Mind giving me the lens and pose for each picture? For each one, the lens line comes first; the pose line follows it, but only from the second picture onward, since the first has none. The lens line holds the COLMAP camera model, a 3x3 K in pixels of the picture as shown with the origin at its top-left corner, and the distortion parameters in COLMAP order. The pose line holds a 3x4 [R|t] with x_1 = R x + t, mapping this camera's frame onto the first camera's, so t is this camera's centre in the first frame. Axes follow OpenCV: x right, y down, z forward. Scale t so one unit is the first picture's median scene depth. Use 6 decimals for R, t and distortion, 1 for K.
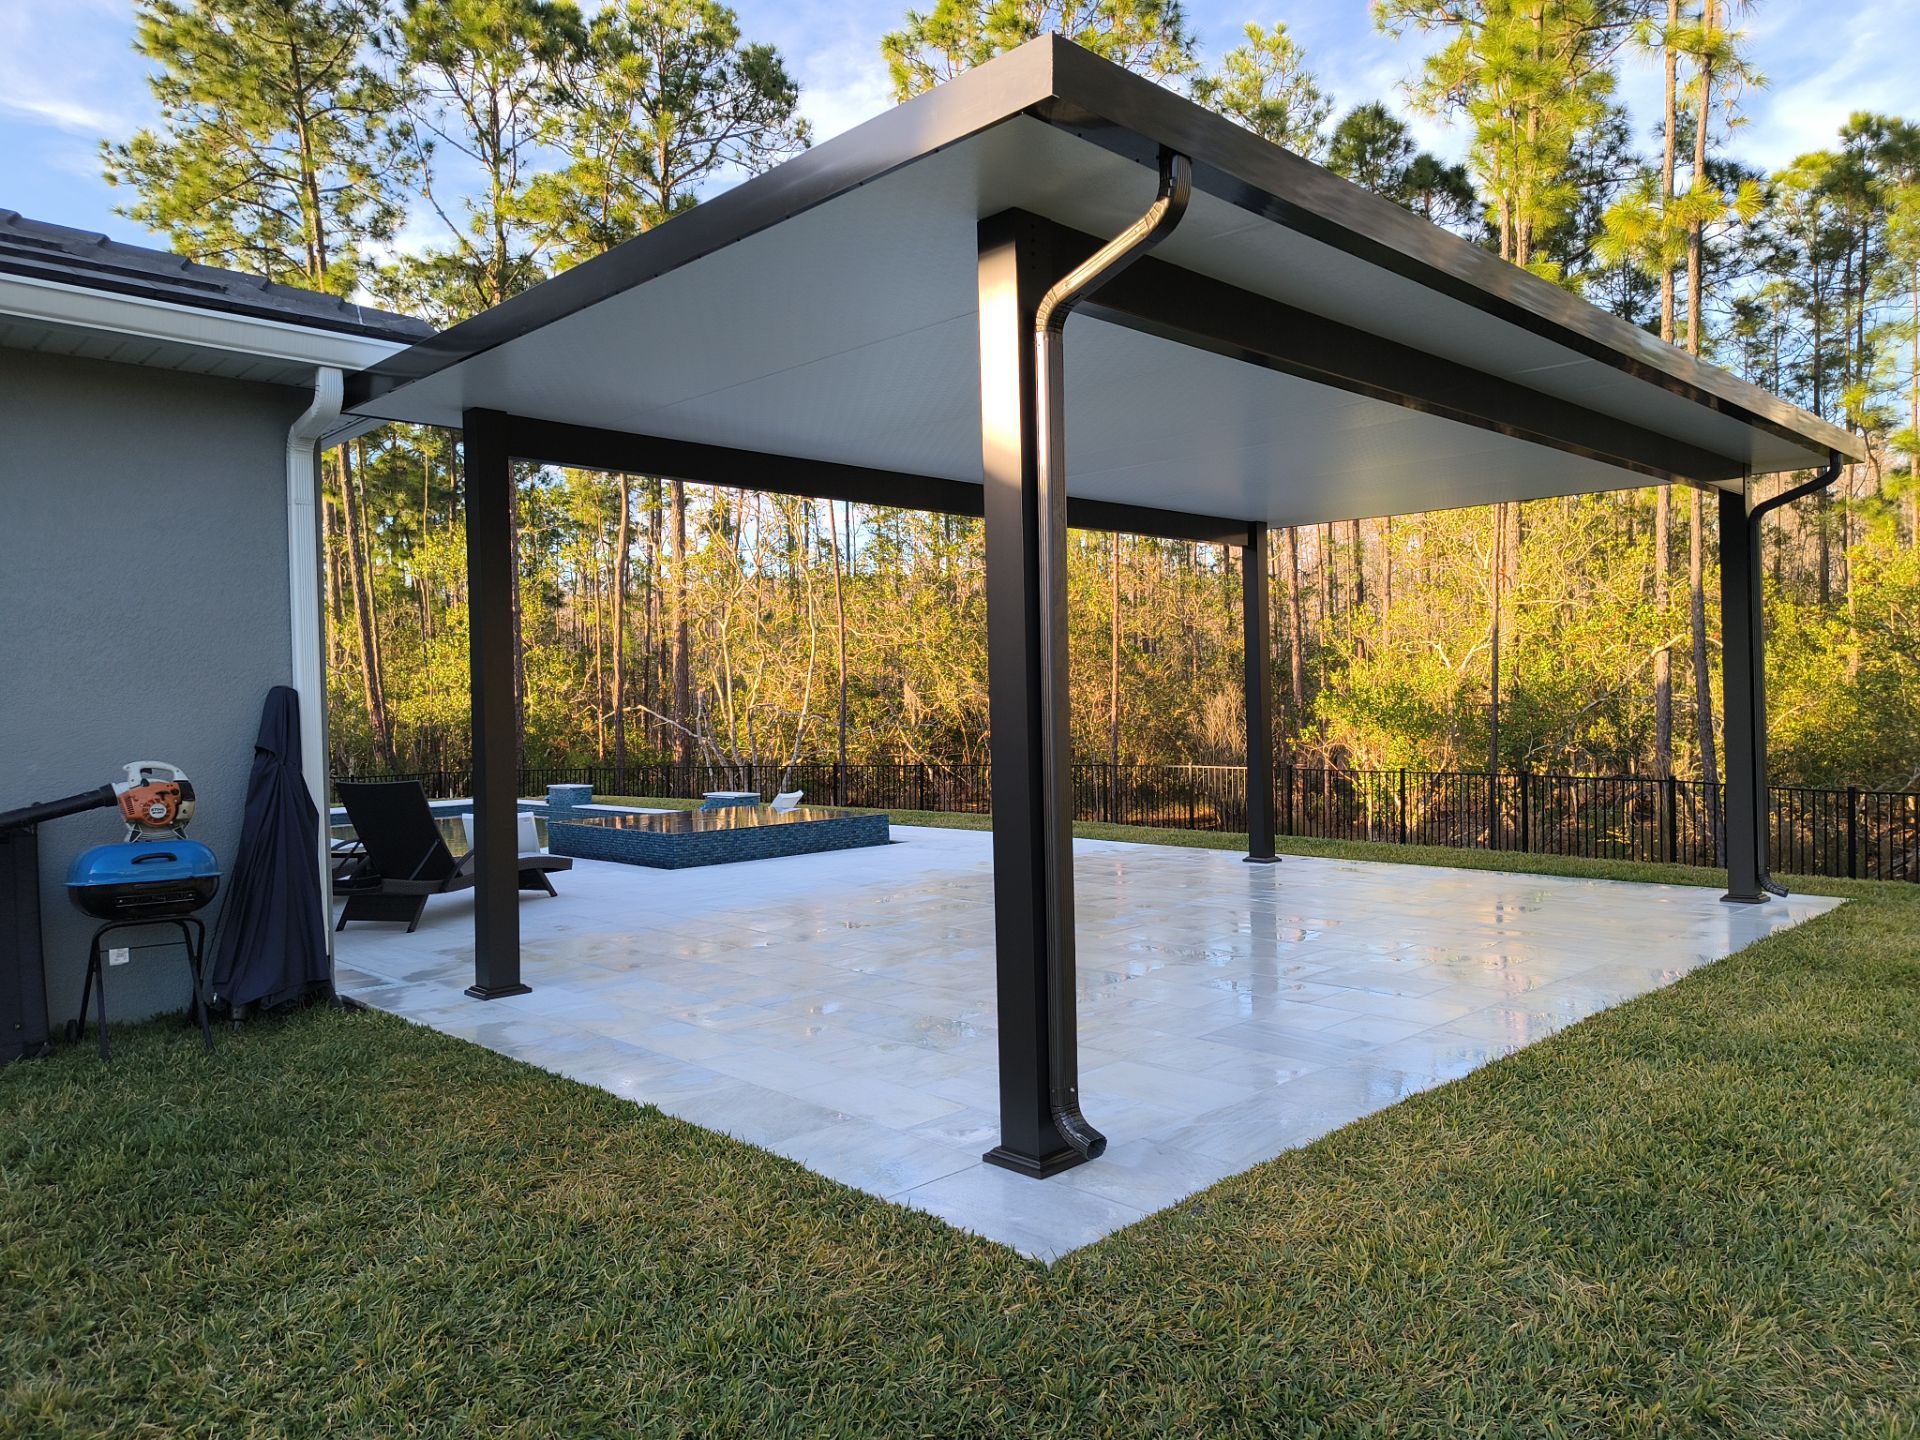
lens RADIAL K [[1299.7, 0, 967.5], [0, 1299.7, 714.6], [0, 0, 1]] dist [0.046399, -0.055668]
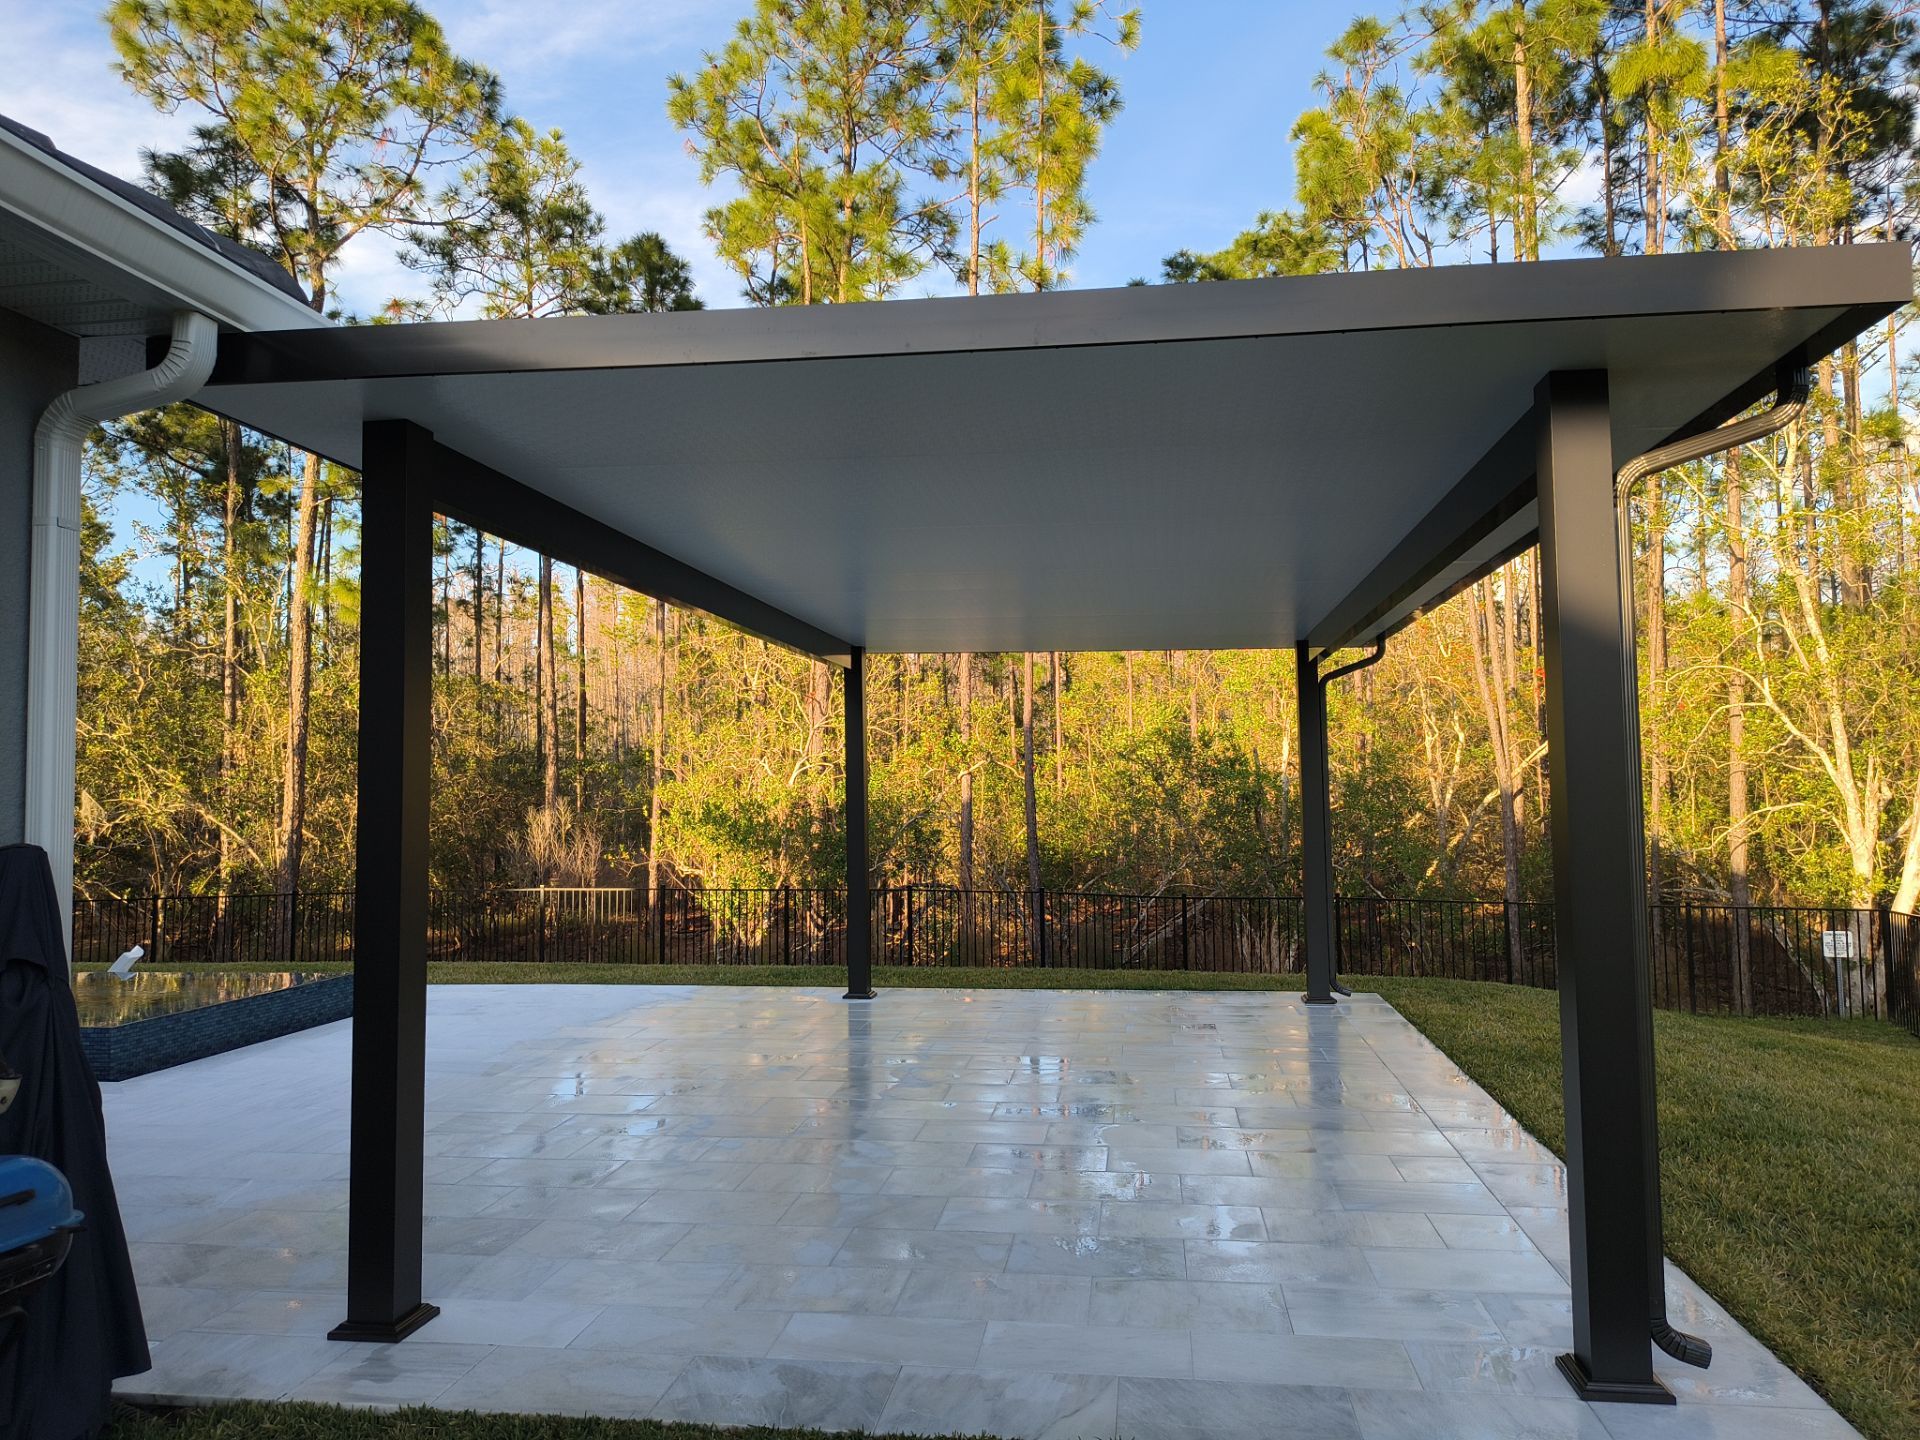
lens RADIAL K [[1299.7, 0, 967.5], [0, 1299.7, 714.6], [0, 0, 1]] dist [0.046399, -0.055668]
pose [[0.799480, 0.048620, 0.598722, -0.260850], [-0.000068, 0.996726, -0.080849, -0.015535], [-0.600692, 0.064597, 0.796866, 0.150166]]
